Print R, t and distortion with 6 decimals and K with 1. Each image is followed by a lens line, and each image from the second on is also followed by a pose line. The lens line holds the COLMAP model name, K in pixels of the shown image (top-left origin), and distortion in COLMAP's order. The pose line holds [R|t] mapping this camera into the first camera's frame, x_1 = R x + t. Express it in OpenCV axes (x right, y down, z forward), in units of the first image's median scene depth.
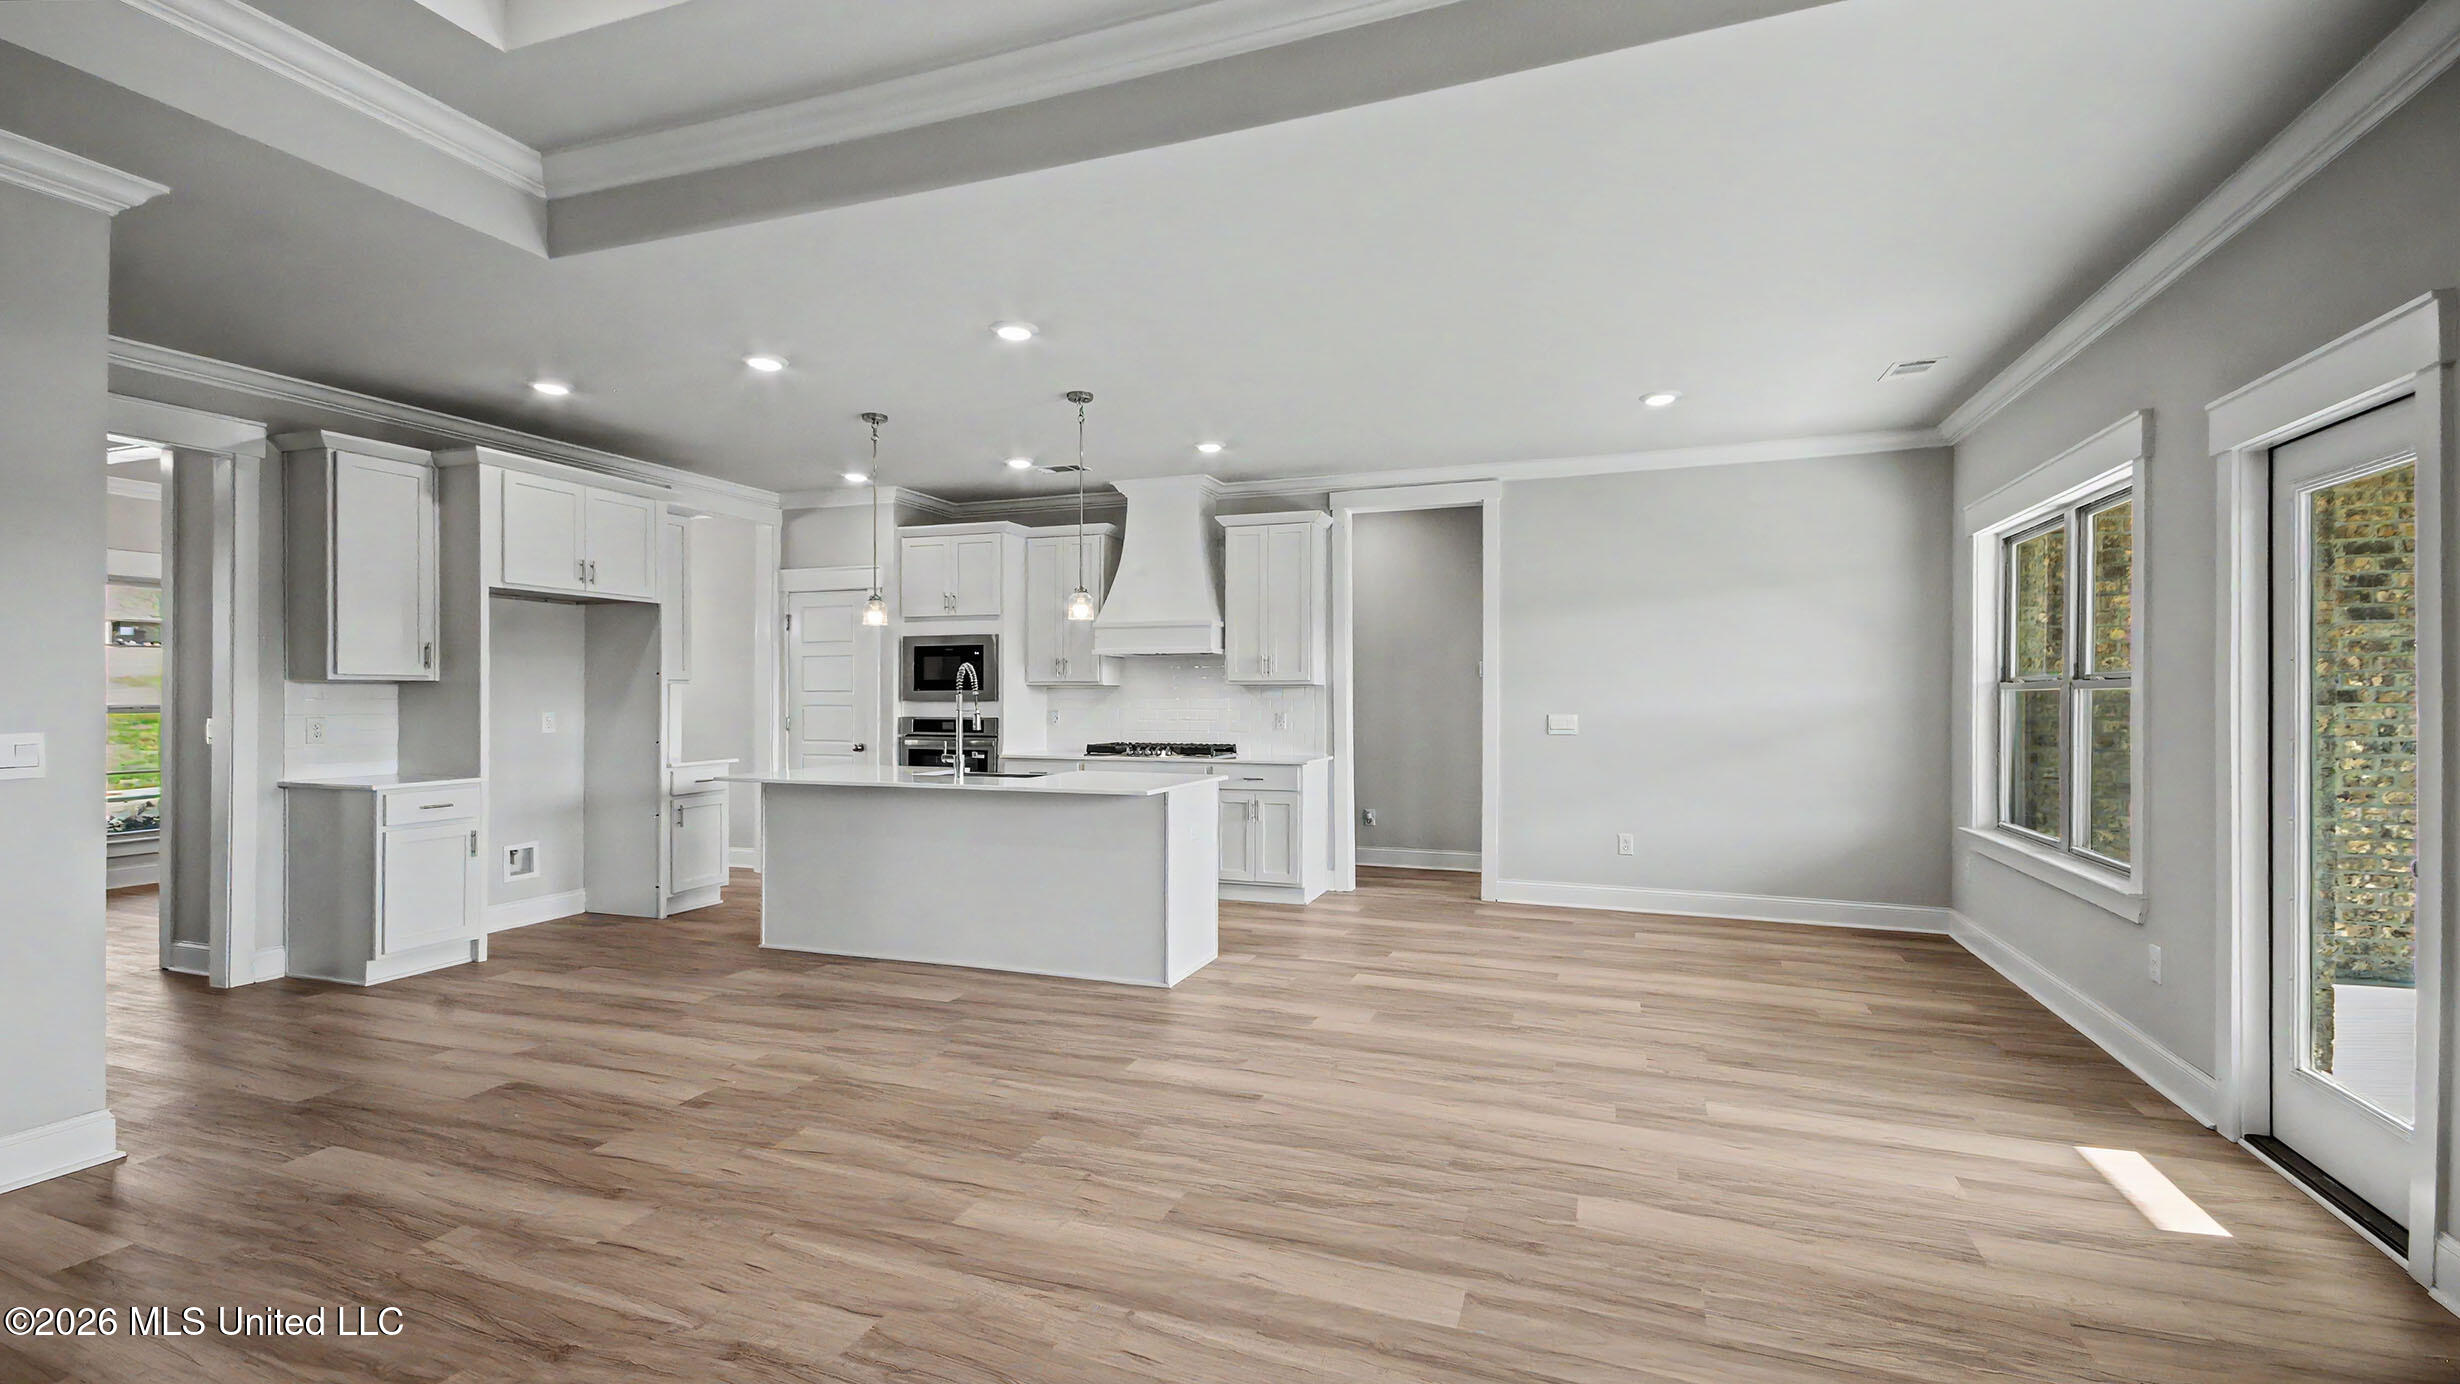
lens RADIAL K [[1075.6, 0, 1228.6], [0, 1075.6, 694.6], [0, 0, 1]] dist [0.034588, -0.005521]
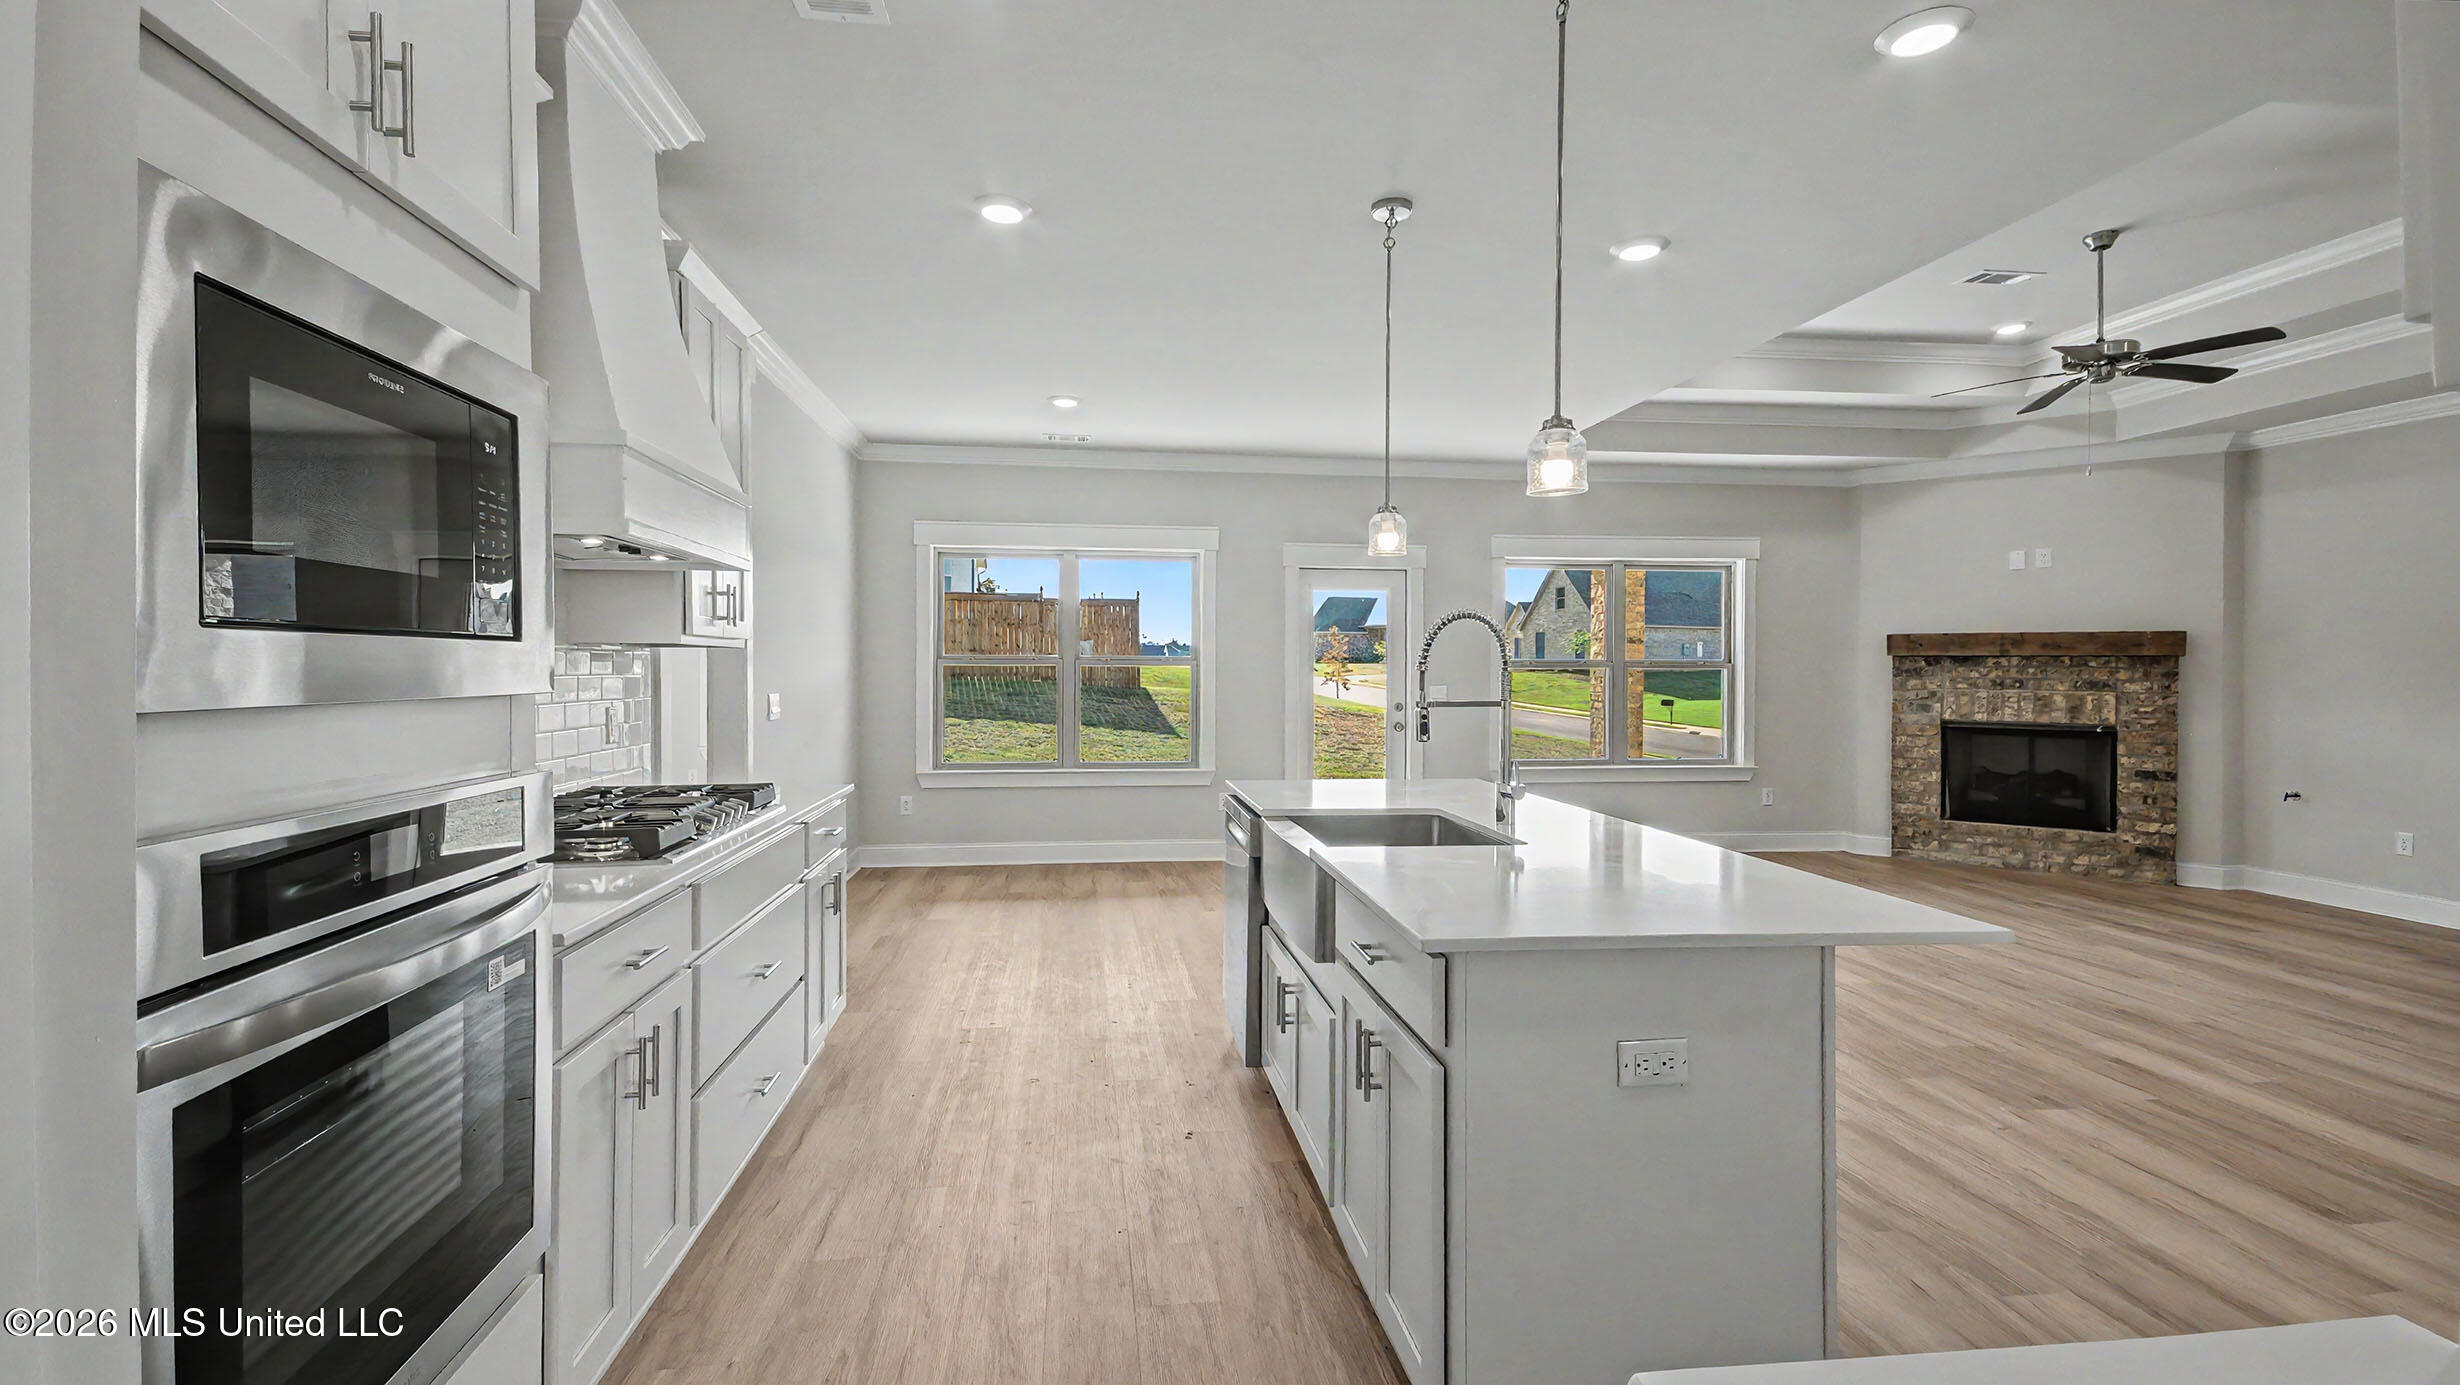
lens RADIAL K [[1075.6, 0, 1227.7], [0, 1075.6, 675.4], [0, 0, 1]] dist [0.034588, -0.005521]
pose [[-0.463168, -0.008539, 0.886229, -0.761058], [-0.003707, 0.999964, 0.007697, -0.004079], [-0.886263, 0.000280, -0.463183, 1.578506]]
